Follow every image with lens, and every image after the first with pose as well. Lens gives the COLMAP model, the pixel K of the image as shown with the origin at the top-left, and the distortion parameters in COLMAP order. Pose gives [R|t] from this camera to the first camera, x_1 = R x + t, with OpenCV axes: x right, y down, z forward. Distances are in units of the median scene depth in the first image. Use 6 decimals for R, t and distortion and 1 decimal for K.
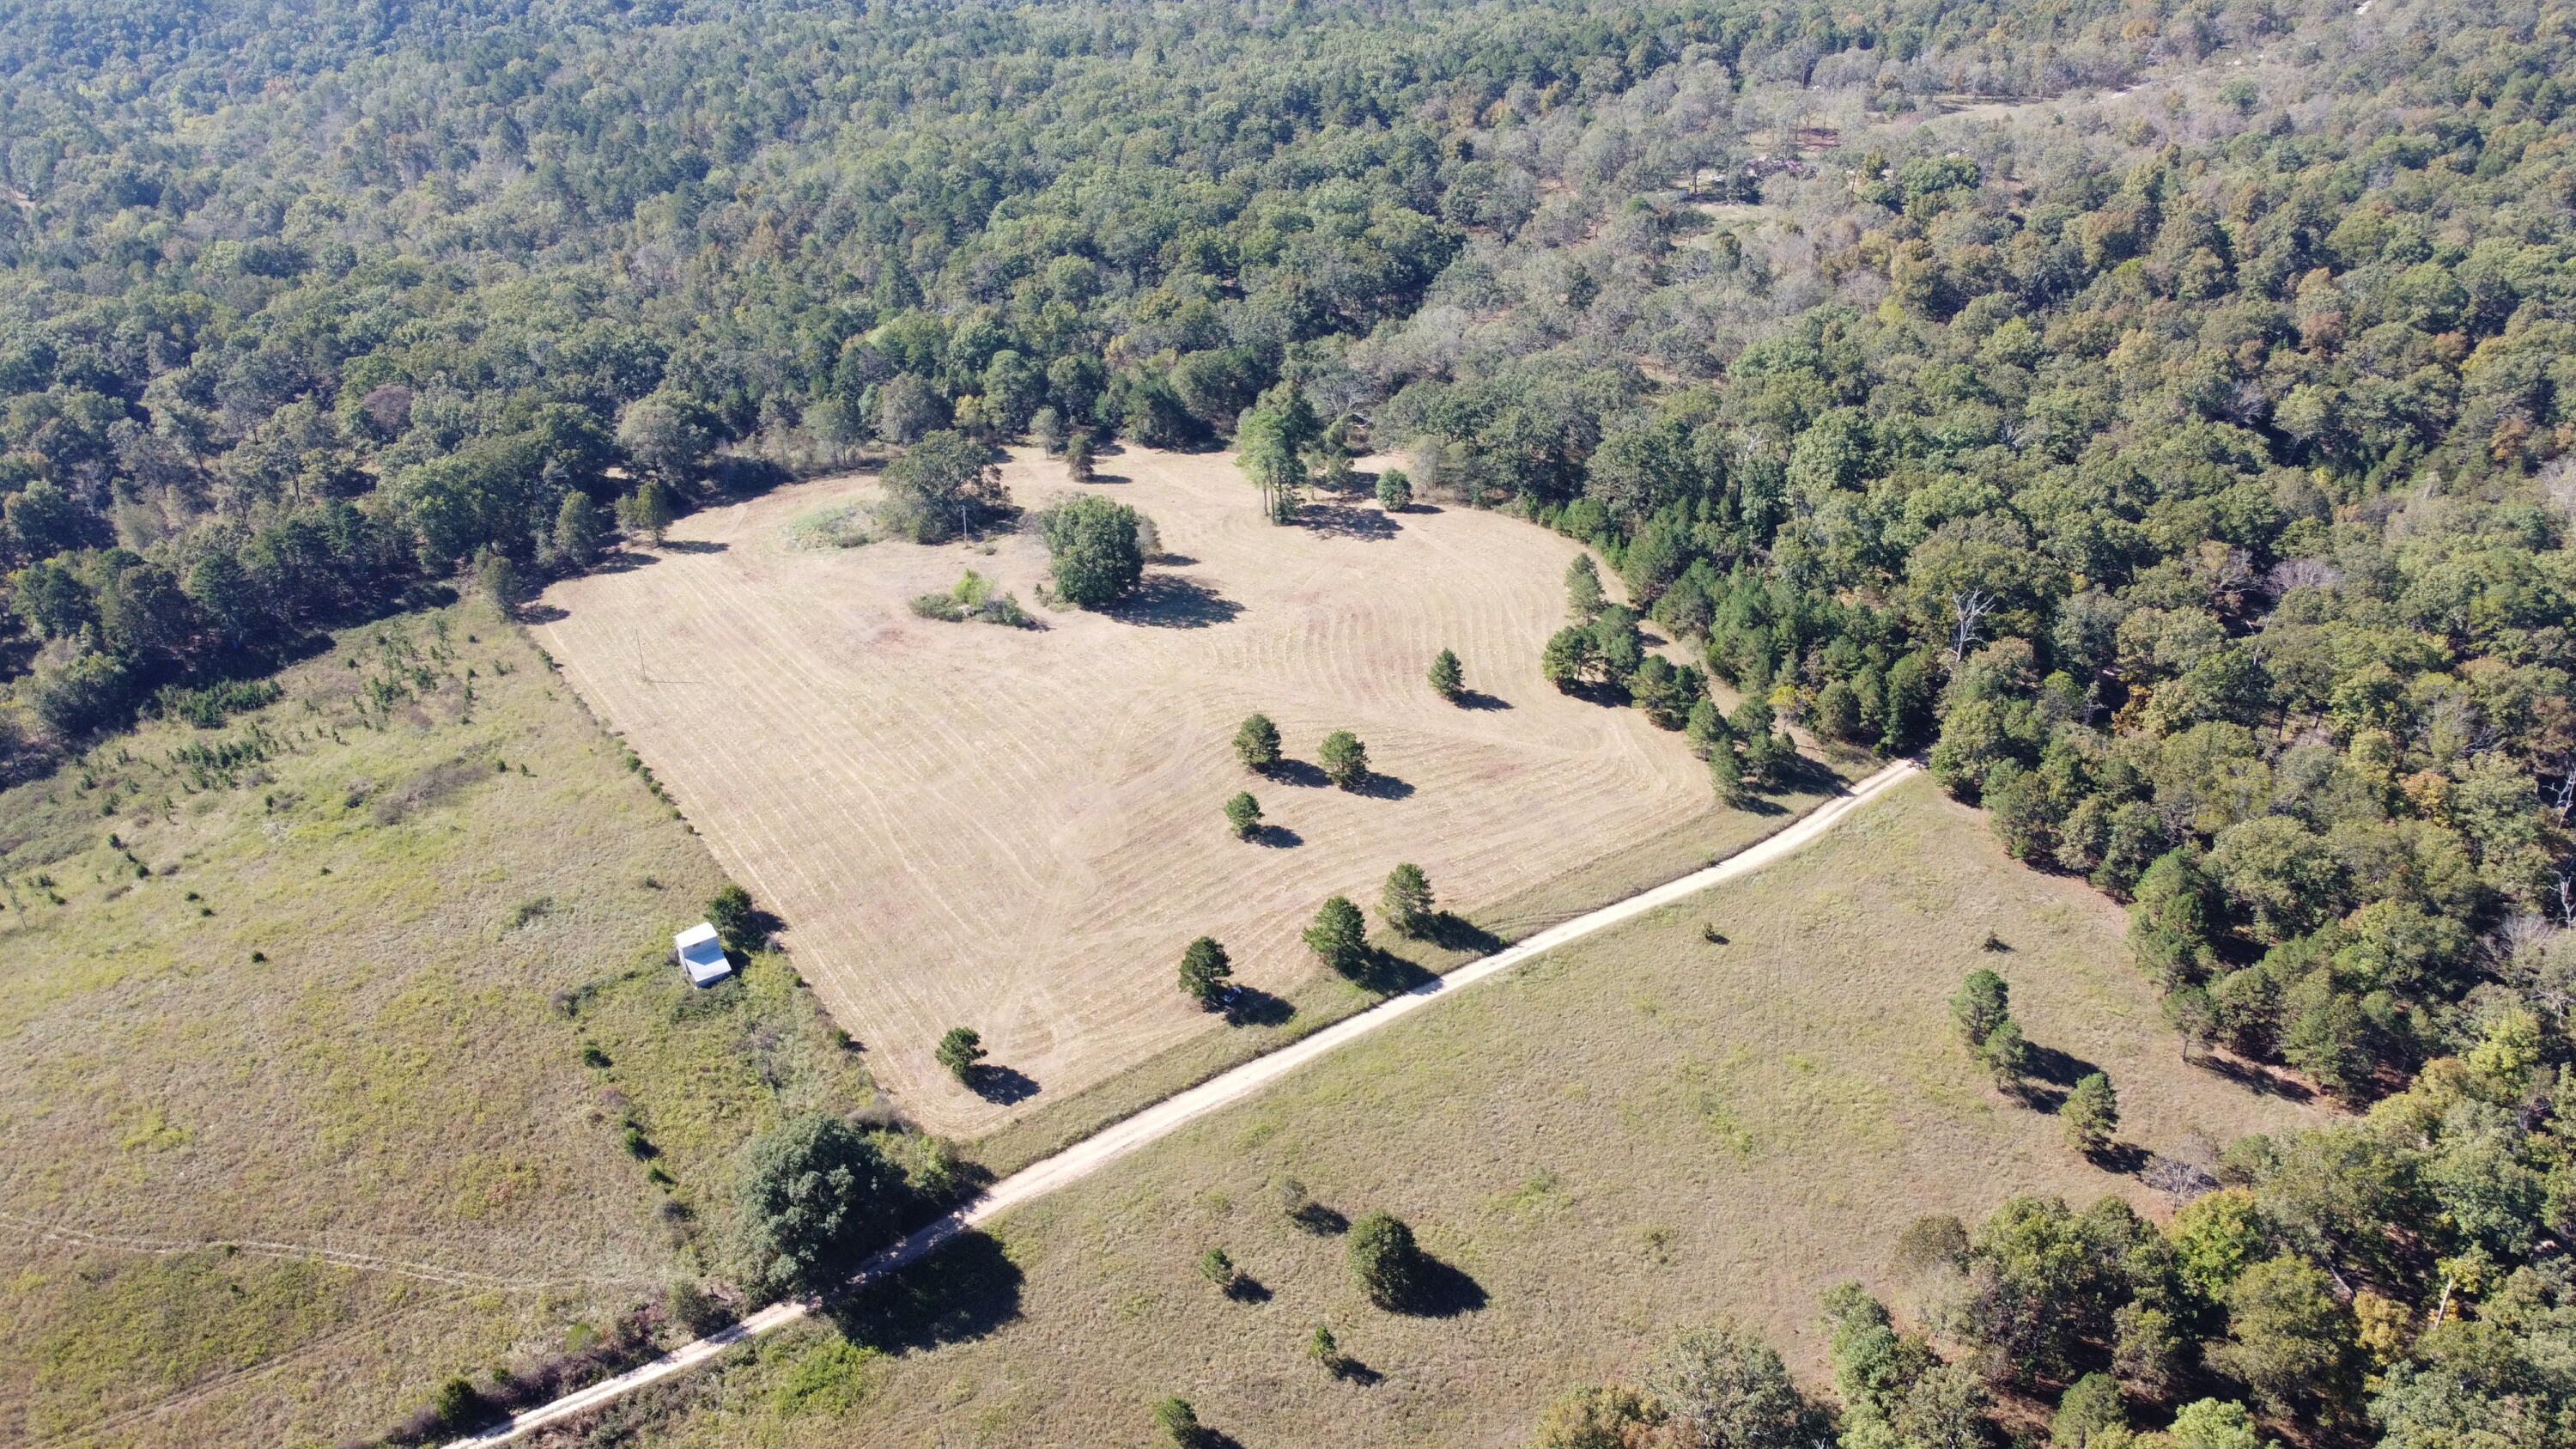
lens RADIAL K [[1939.9, 0, 1280.0], [0, 1939.9, 721.7], [0, 0, 1]] dist [0.005832, -0.009714]
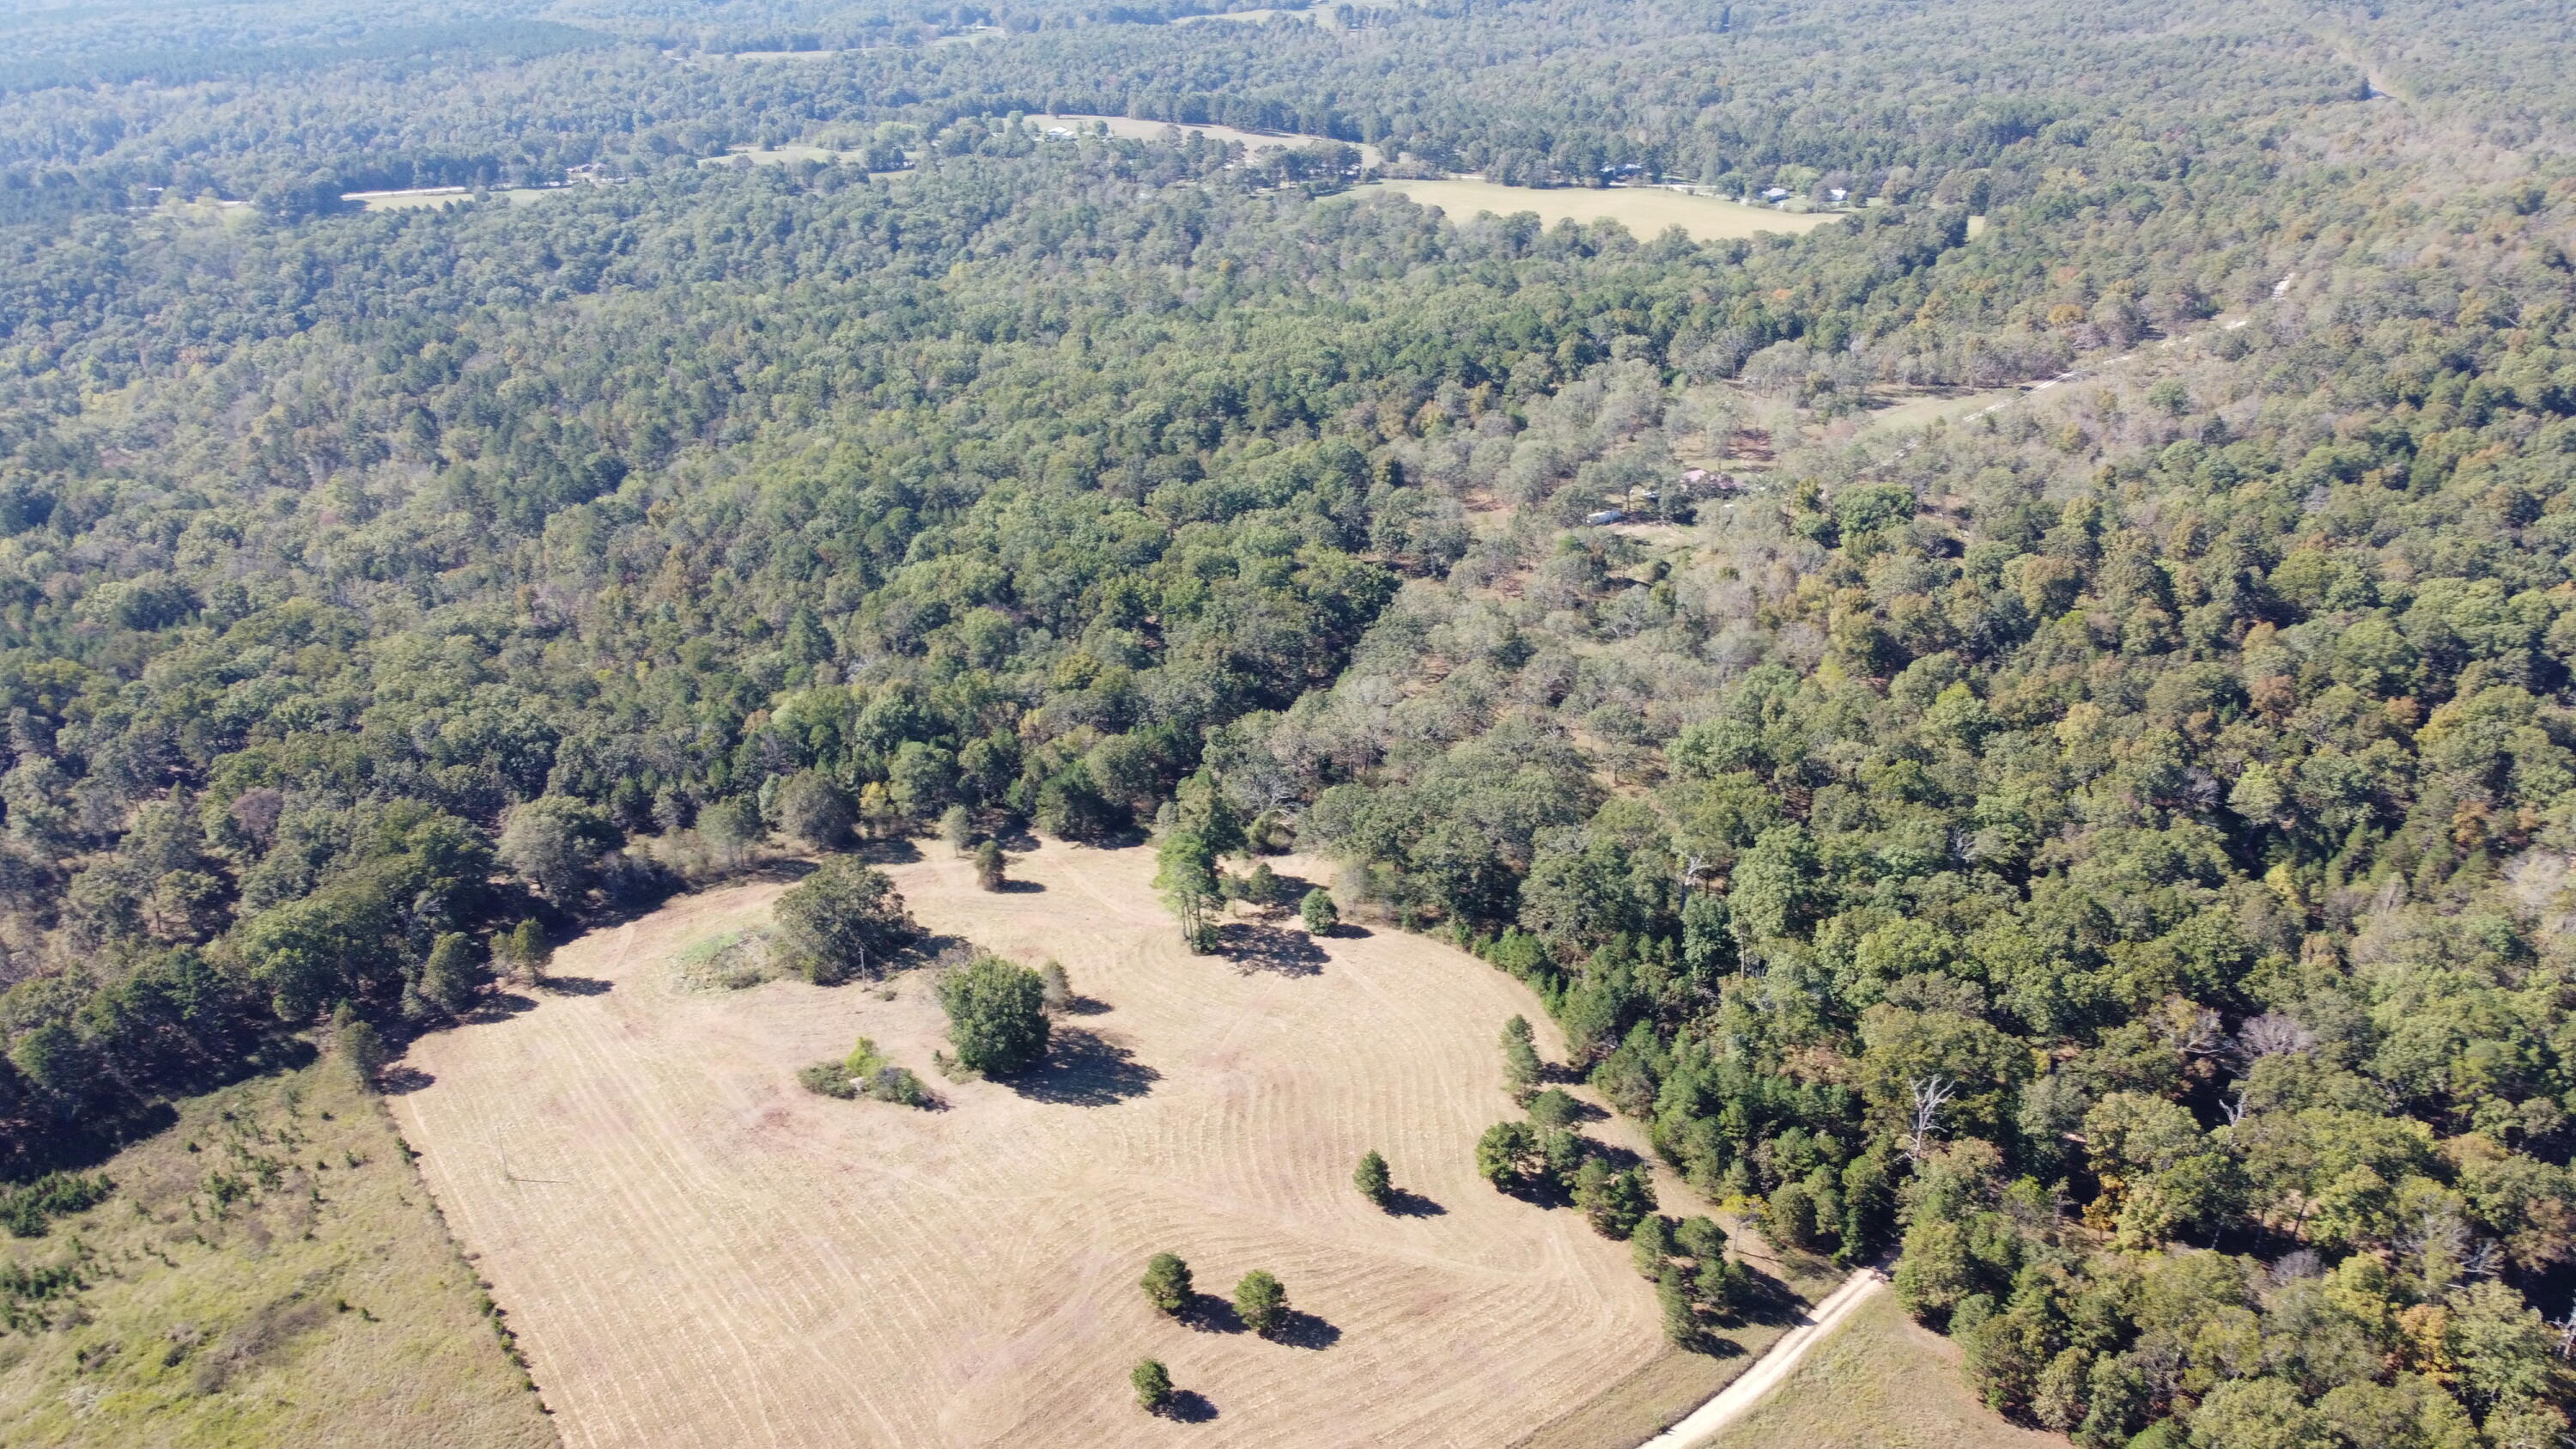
lens RADIAL K [[1941.6, 0, 1278.0], [0, 1941.6, 724.1], [0, 0, 1]] dist [0.001308, -0.001920]
pose [[0.999624, -0.013482, 0.023896, 0.017845], [0.015221, 0.997131, -0.074142, -0.147577], [-0.022828, 0.074478, 0.996961, 0.049492]]
